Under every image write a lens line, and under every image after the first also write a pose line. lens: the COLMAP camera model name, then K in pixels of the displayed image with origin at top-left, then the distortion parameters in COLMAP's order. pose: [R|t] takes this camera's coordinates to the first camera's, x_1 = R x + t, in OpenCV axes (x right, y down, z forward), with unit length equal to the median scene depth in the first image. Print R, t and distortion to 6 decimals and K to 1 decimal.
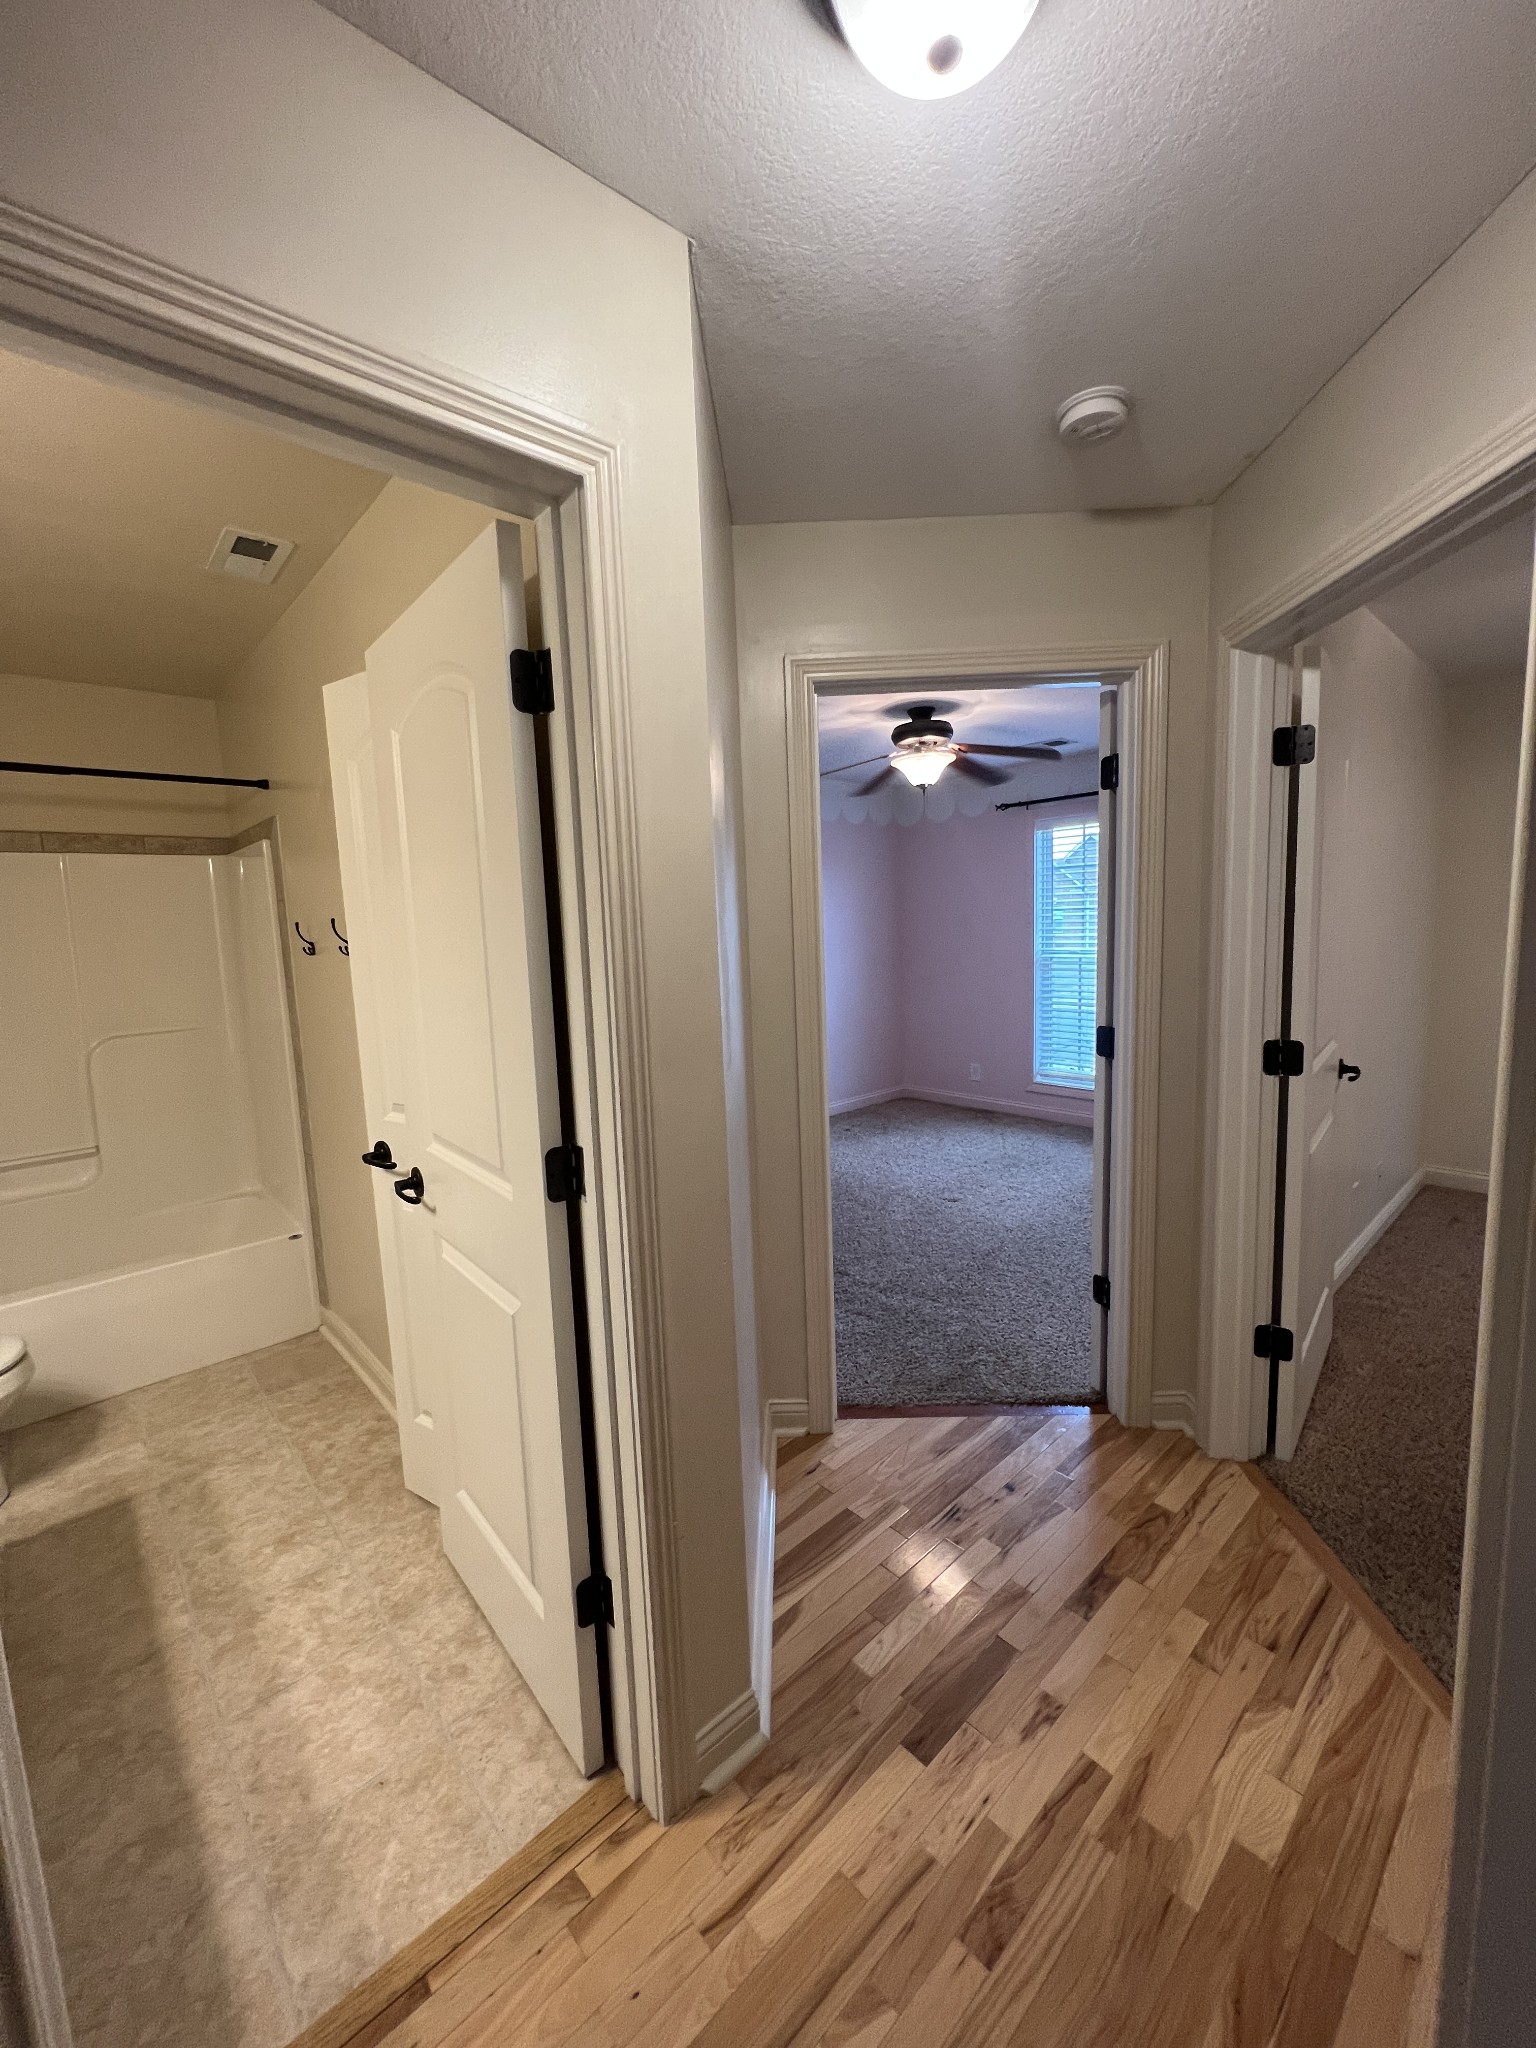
lens RADIAL K [[819.7, 0, 773.3], [0, 819.7, 1019.9], [0, 0, 1]] dist [-0.002949, 0.000048]
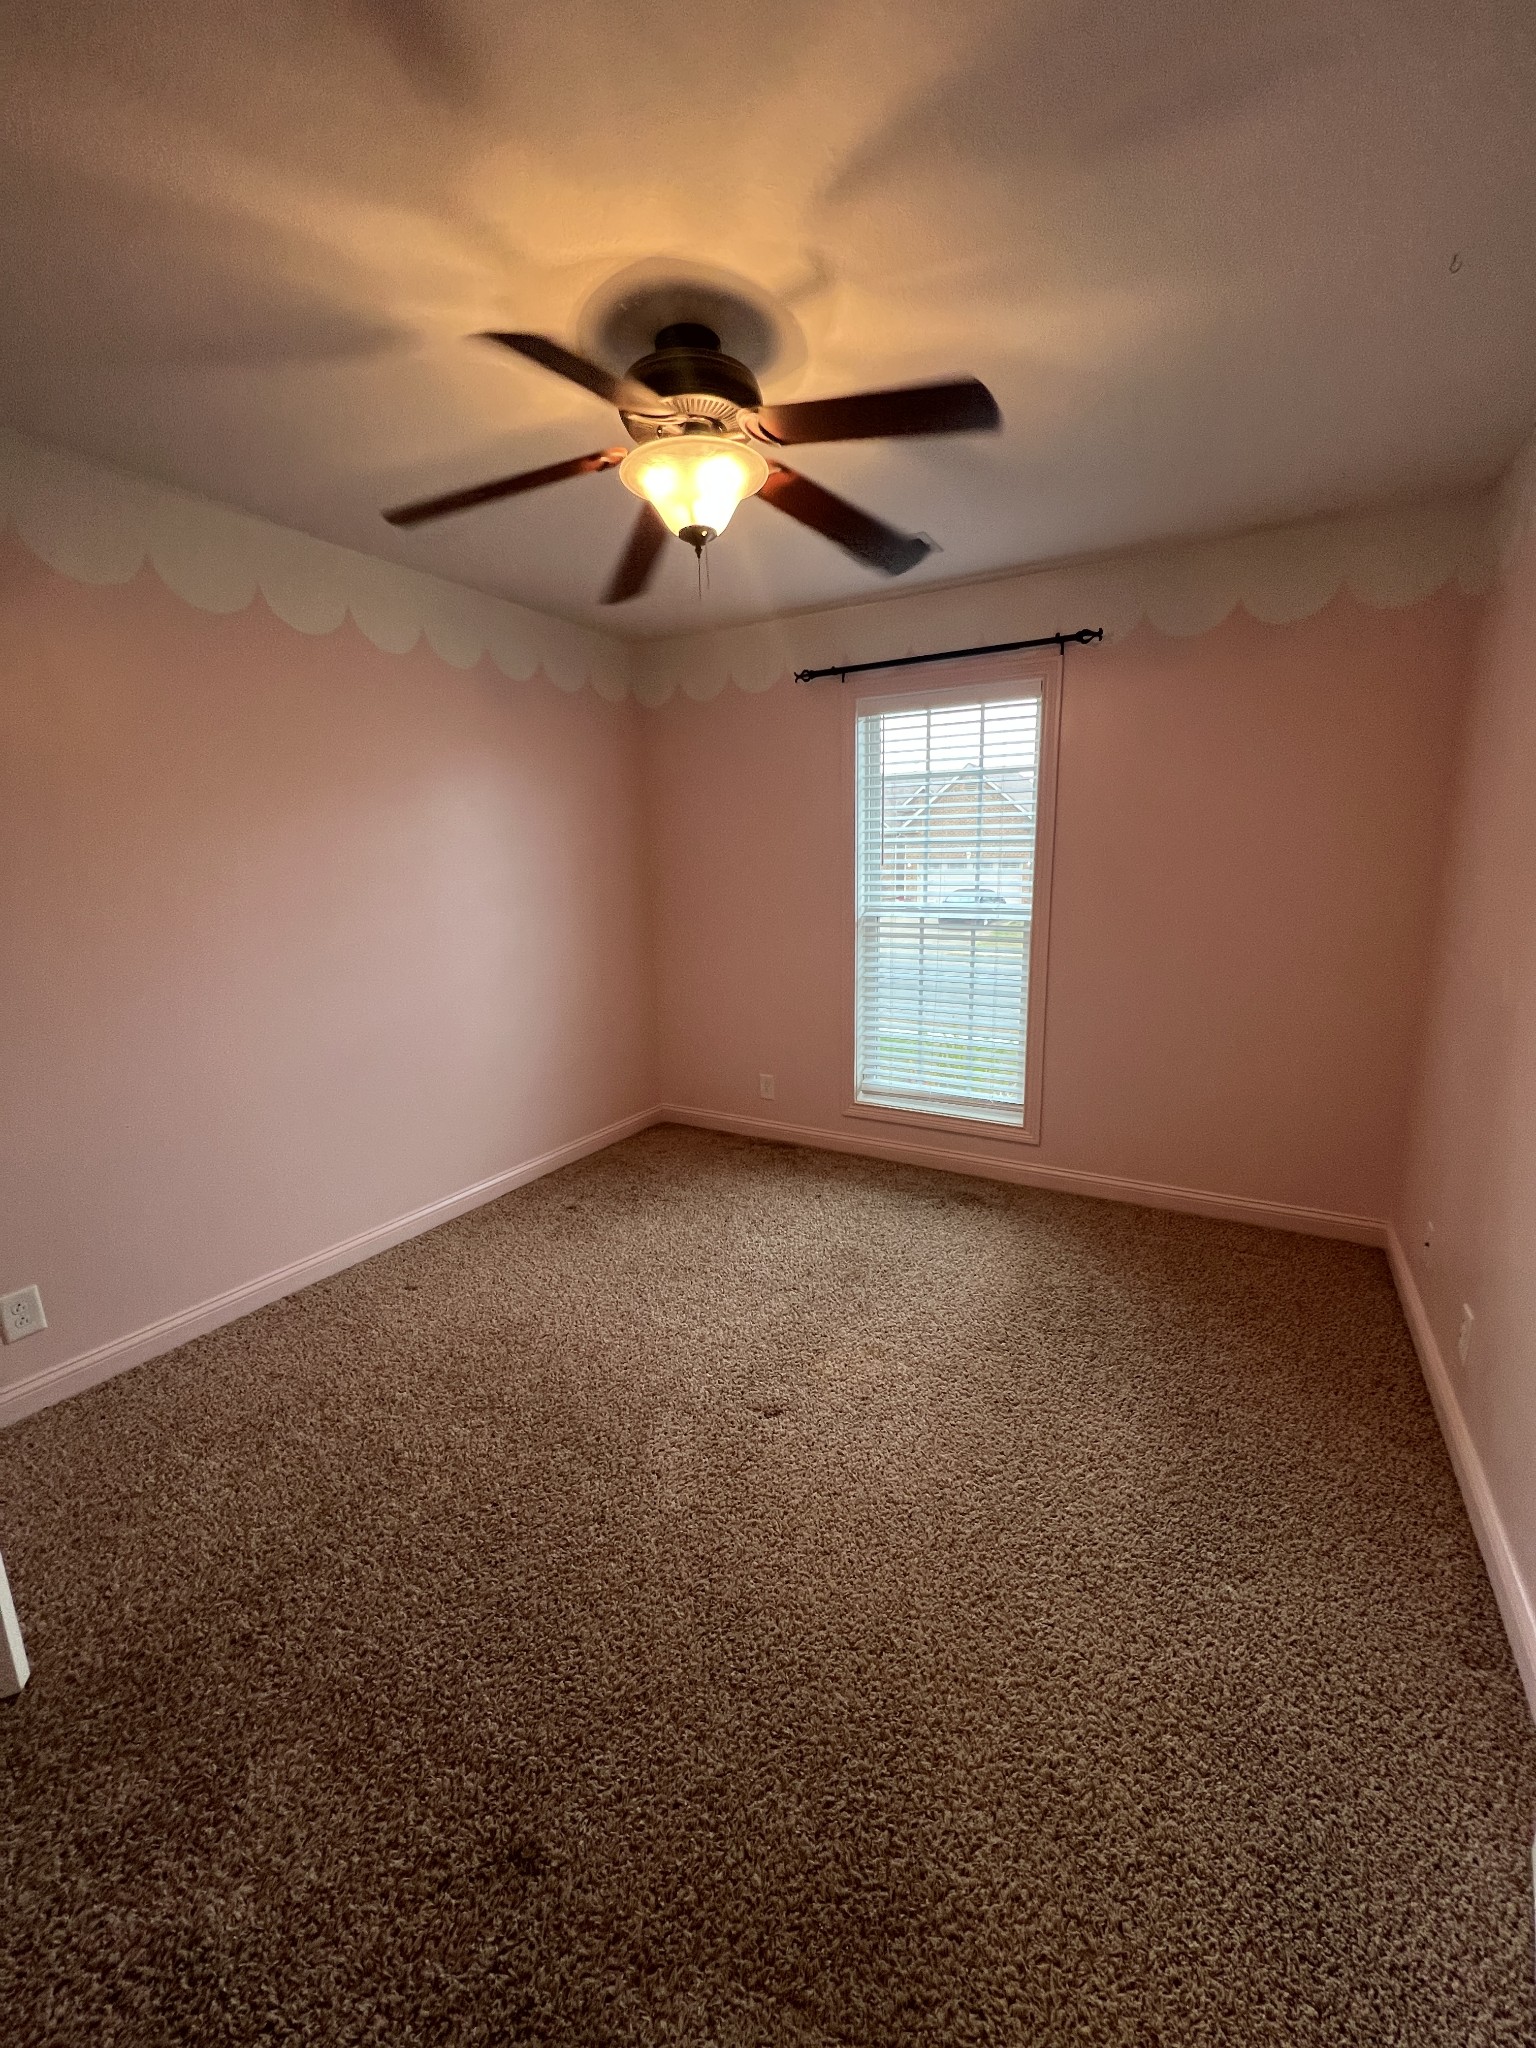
lens RADIAL K [[819.7, 0, 773.3], [0, 819.7, 1019.9], [0, 0, 1]] dist [-0.002949, 0.000048]
pose [[0.953195, -0.042860, 0.299304, 0.058806], [0.022020, 0.997114, 0.072658, -0.044483], [-0.301555, -0.062667, 0.951387, 0.403895]]
